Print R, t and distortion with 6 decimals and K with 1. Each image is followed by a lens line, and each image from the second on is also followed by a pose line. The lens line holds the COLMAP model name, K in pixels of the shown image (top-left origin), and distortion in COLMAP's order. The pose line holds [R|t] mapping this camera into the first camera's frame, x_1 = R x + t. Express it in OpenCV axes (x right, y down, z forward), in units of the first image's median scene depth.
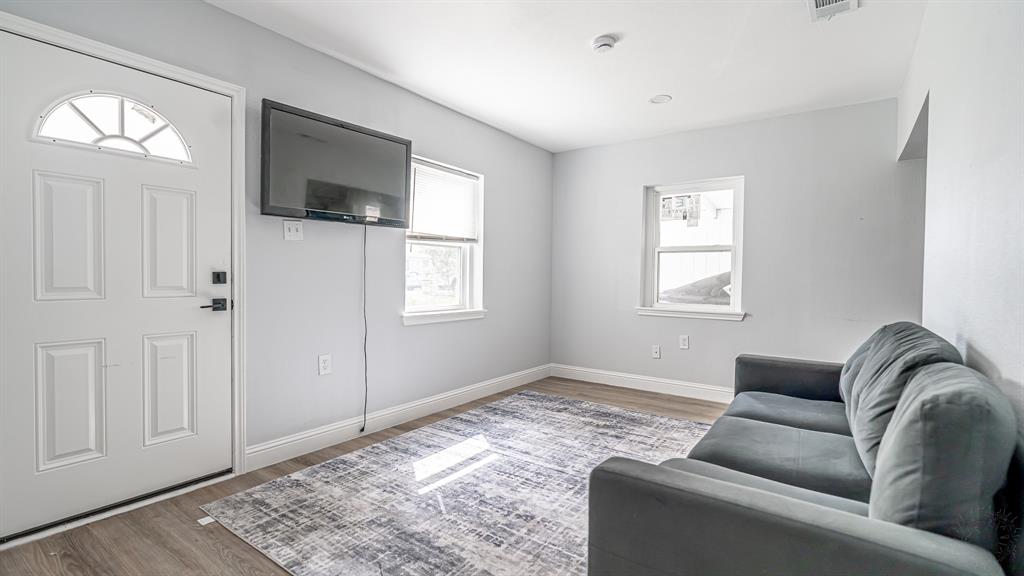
lens RADIAL K [[462.9, 0, 515.4], [0, 462.9, 284.0], [0, 0, 1]] dist [-0.073372, 0.027798]
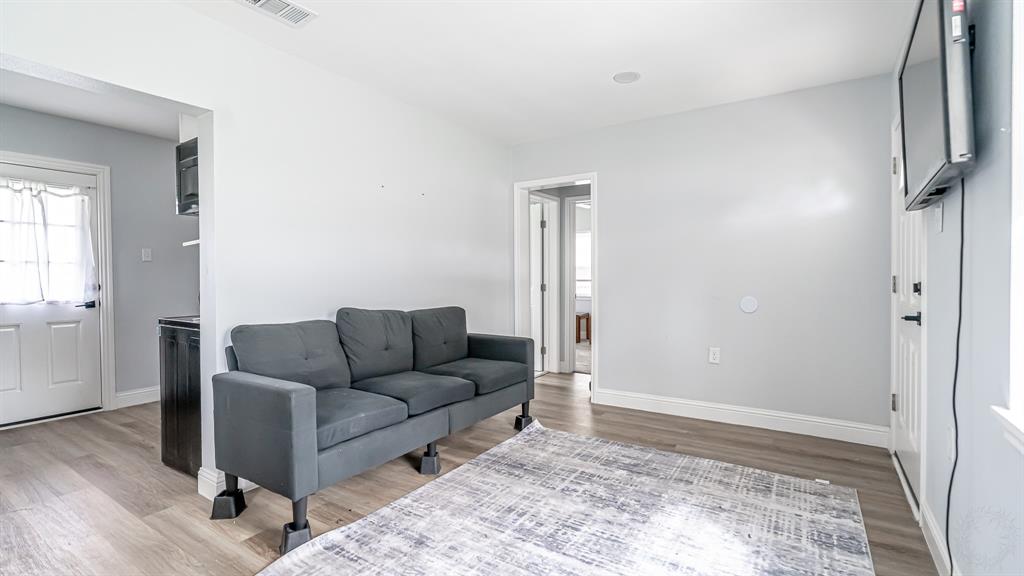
lens RADIAL K [[462.9, 0, 515.4], [0, 462.9, 284.0], [0, 0, 1]] dist [-0.073372, 0.027798]
pose [[-0.999186, -0.002380, -0.040281, 0.200876], [-0.003635, 0.999509, 0.031117, -0.050756], [0.040187, 0.031238, -0.998704, 2.066437]]
